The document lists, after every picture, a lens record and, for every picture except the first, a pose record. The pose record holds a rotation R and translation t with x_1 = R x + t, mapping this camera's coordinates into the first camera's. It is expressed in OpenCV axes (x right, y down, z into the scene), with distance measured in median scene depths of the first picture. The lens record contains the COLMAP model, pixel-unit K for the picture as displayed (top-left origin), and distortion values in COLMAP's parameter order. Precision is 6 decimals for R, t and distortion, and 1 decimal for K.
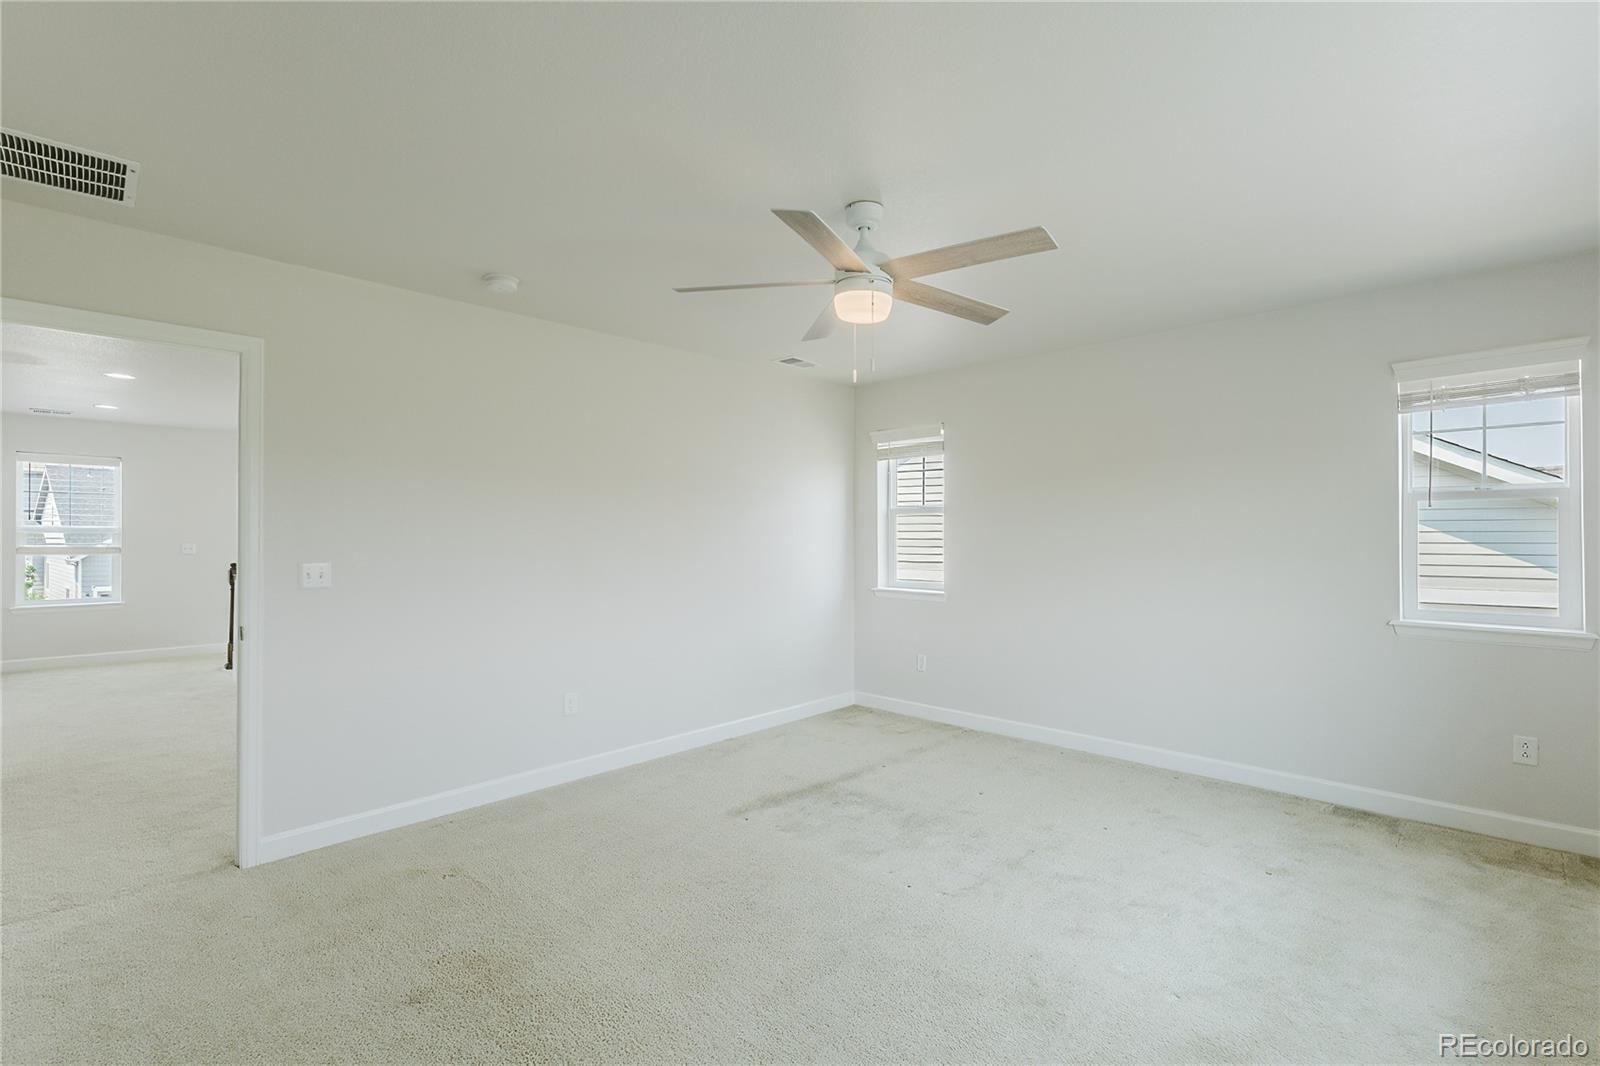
lens RADIAL K [[731.3, 0, 804.3], [0, 731.3, 529.4], [0, 0, 1]] dist [-0.000522, -0.000038]
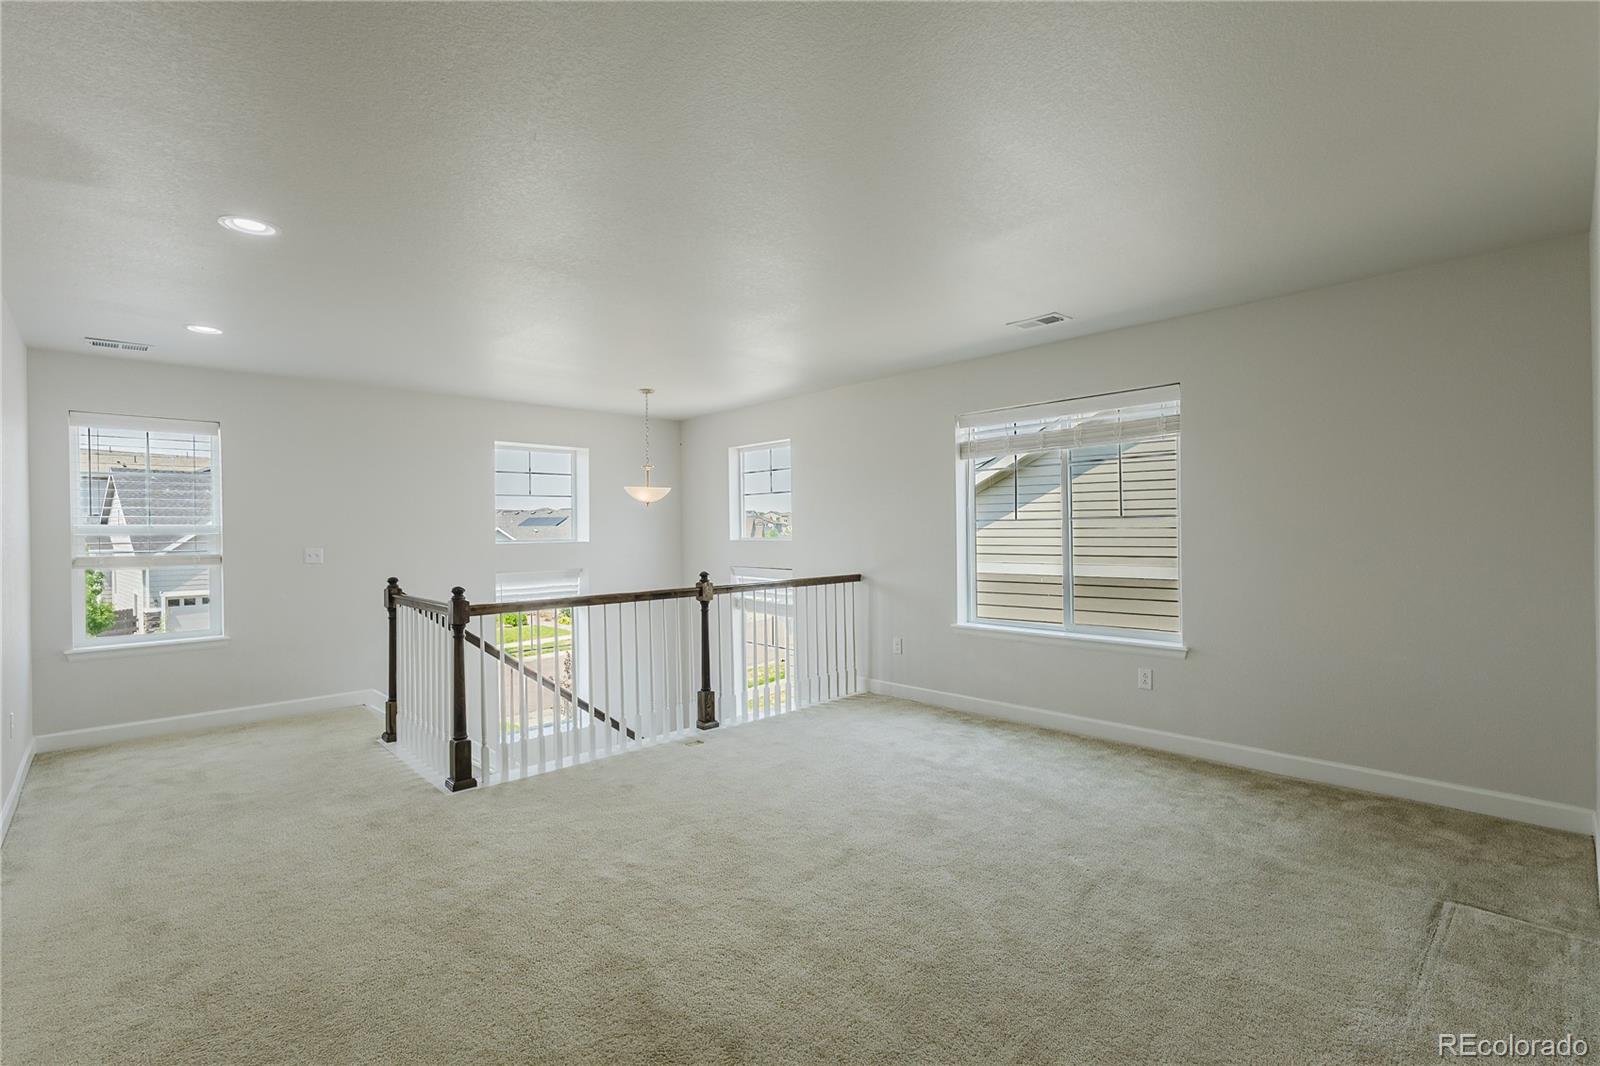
lens RADIAL K [[731.3, 0, 799.2], [0, 731.3, 534.2], [0, 0, 1]] dist [-0.000522, -0.000038]
pose [[0.998637, -0.014878, -0.050020, -0.185071], [0.015665, 0.999759, 0.015365, 0.001750], [0.049779, -0.016127, 0.998630, 0.178903]]
